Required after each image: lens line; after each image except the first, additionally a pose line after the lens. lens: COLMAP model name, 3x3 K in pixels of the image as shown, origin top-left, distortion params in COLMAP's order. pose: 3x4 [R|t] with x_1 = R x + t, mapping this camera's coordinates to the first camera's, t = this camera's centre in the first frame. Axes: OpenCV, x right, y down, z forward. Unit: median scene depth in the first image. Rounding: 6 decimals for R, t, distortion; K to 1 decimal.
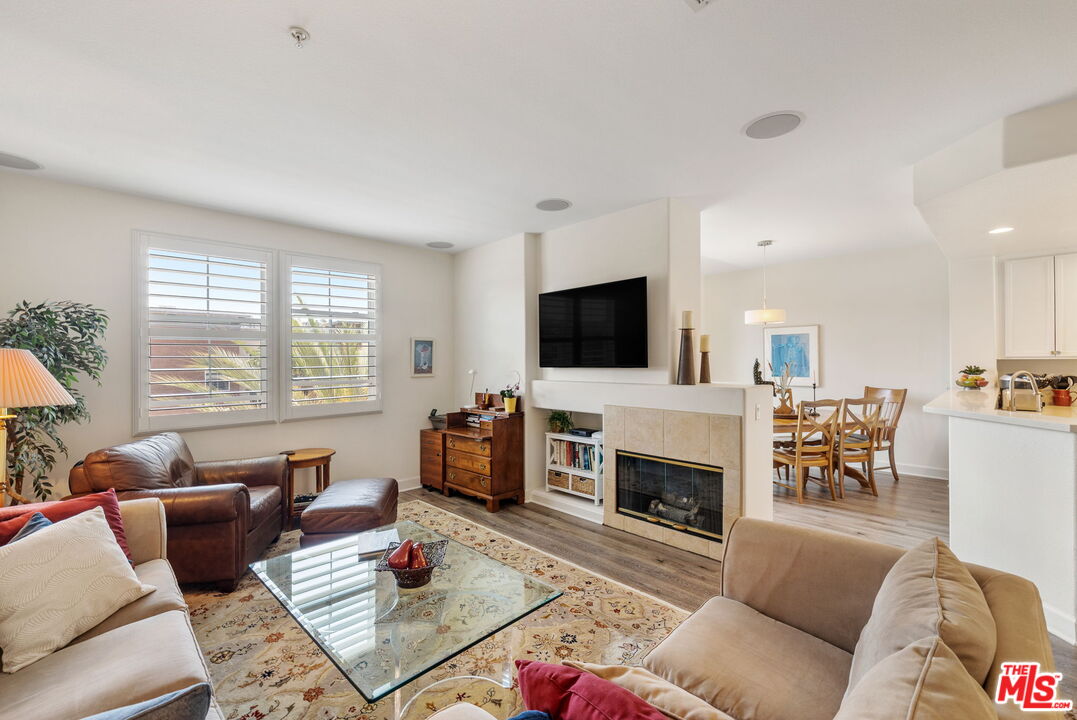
lens RADIAL K [[445.1, 0, 562.6], [0, 445.1, 355.7], [0, 0, 1]] dist [-0.000150, 0.000127]
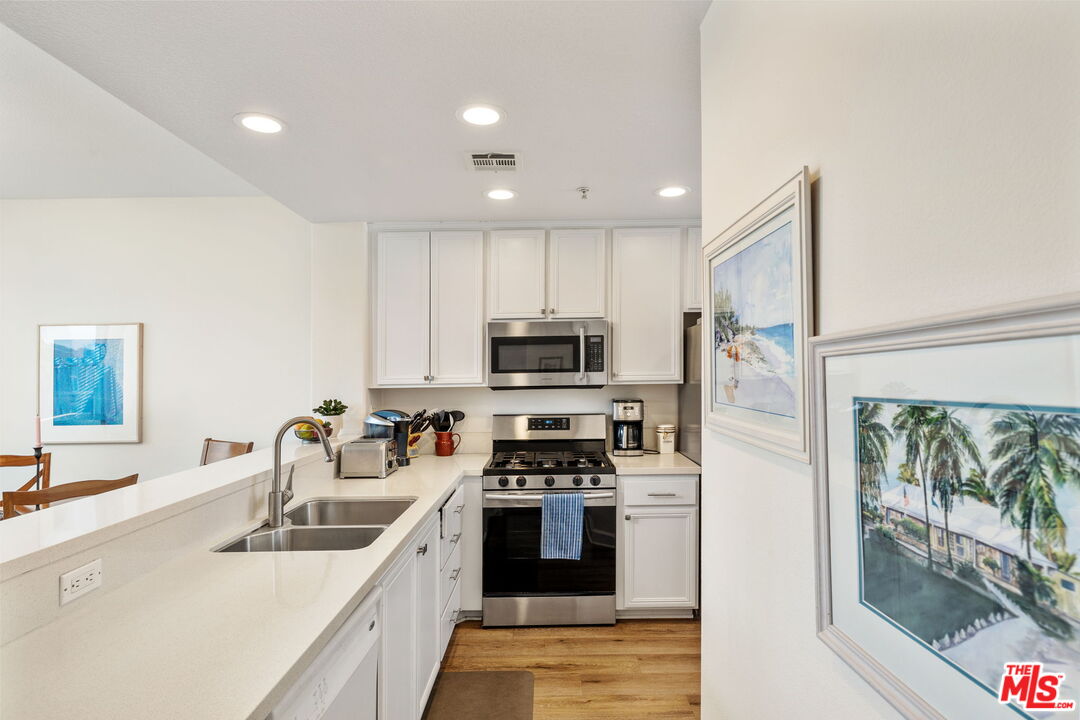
lens RADIAL K [[540.8, 0, 533.5], [0, 540.8, 371.1], [0, 0, 1]] dist [-0.002124, -0.000669]
pose [[0.717693, 0.003941, 0.696349, 0.681313], [0.002565, 0.999962, -0.008303, -0.010329], [-0.696355, 0.007745, 0.717656, 0.326432]]
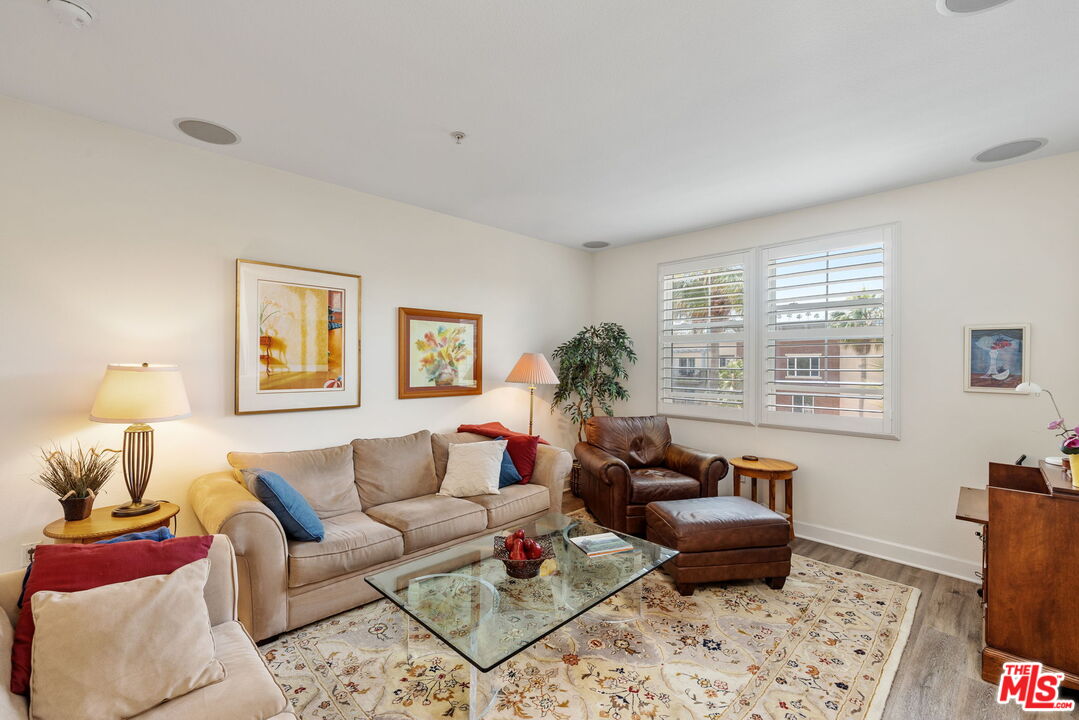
lens RADIAL K [[451.3, 0, 521.9], [0, 451.3, 364.5], [0, 0, 1]] dist [0.001513, 0.000114]
pose [[-0.048107, 0.011129, -0.998780, 0.350745], [0.000344, 0.999938, 0.011125, 0.005404], [0.998842, 0.000192, -0.048108, 0.518155]]
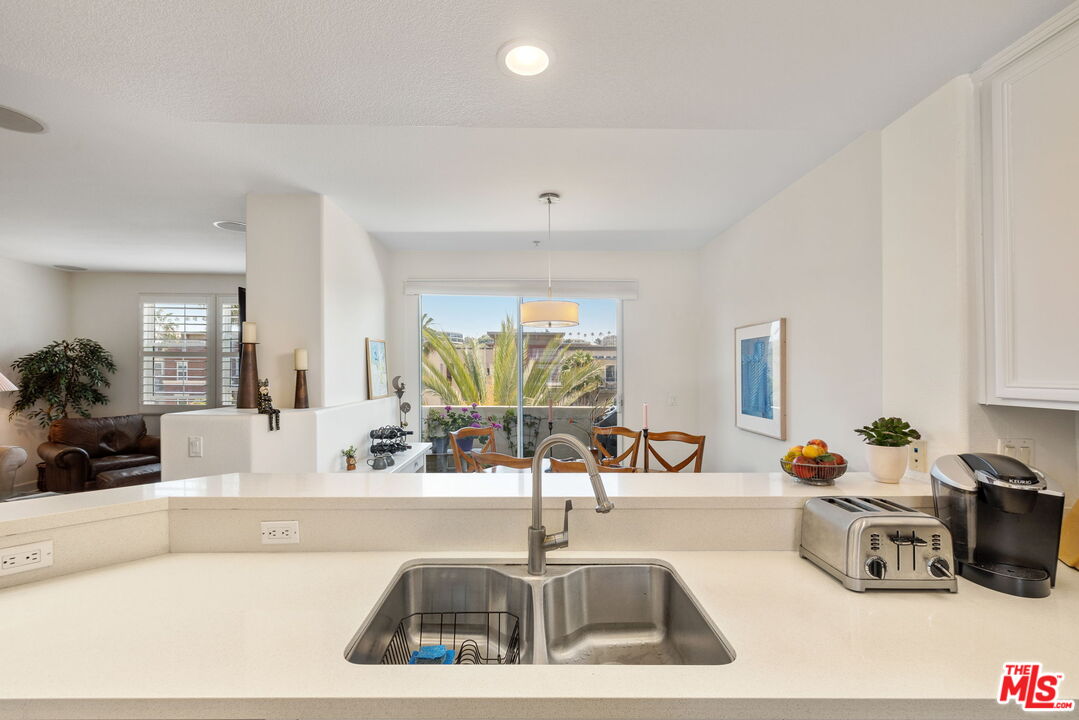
lens RADIAL K [[468.5, 0, 538.8], [0, 468.5, 368.7], [0, 0, 1]] dist [0.001675, 0.000254]
pose [[0.717888, 0.011143, -0.696069, 1.097012], [-0.008684, 0.999937, 0.007051, -0.019148], [0.696104, 0.000983, 0.717940, 0.618738]]
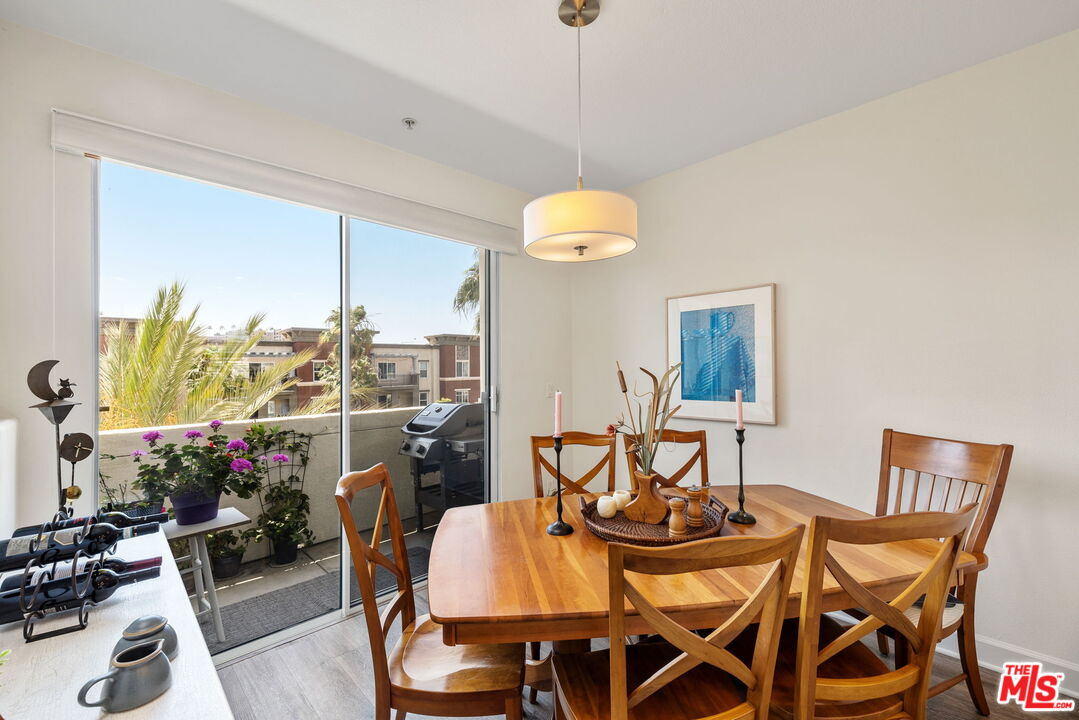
lens RADIAL K [[457.4, 0, 553.7], [0, 457.4, 362.2], [0, 0, 1]] dist [0.001157, 0.000191]
pose [[0.999938, -0.005185, -0.009818, 0.528421], [0.005136, 0.999974, -0.005015, 0.013637], [0.009844, 0.004964, 0.999939, 0.797653]]
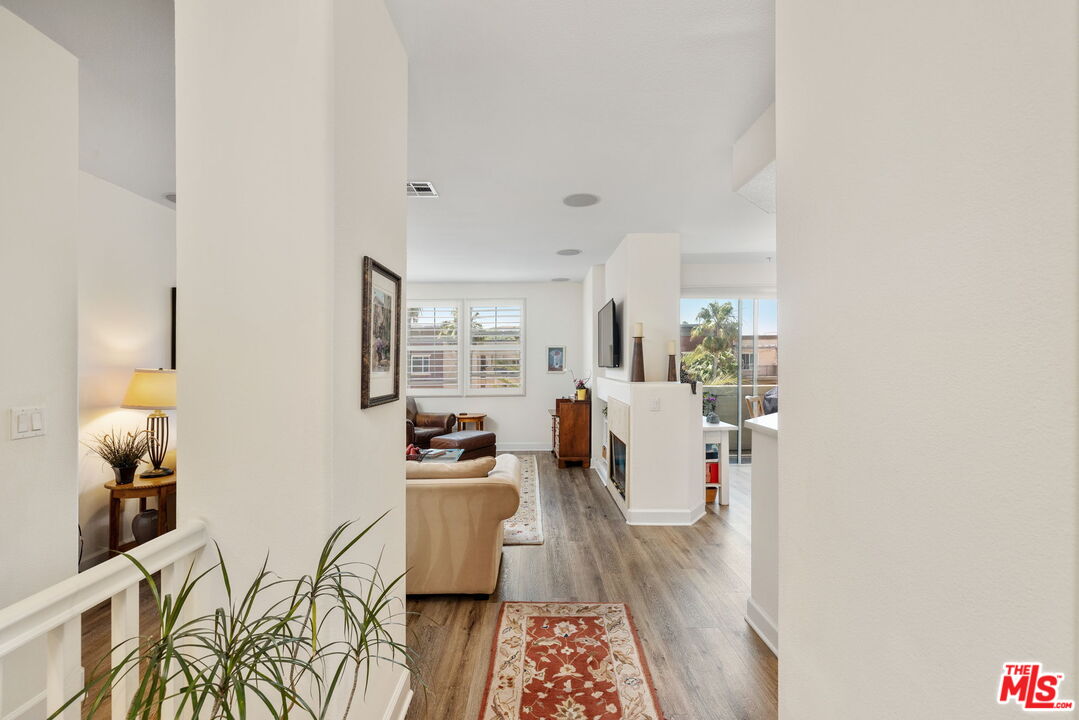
lens RADIAL K [[457.4, 0, 553.7], [0, 457.4, 362.2], [0, 0, 1]] dist [0.001157, 0.000191]
pose [[0.723869, 0.004940, -0.689920, 0.837162], [0.004812, 0.999914, 0.012209, -0.005974], [0.689921, -0.012158, 0.723782, -0.074978]]
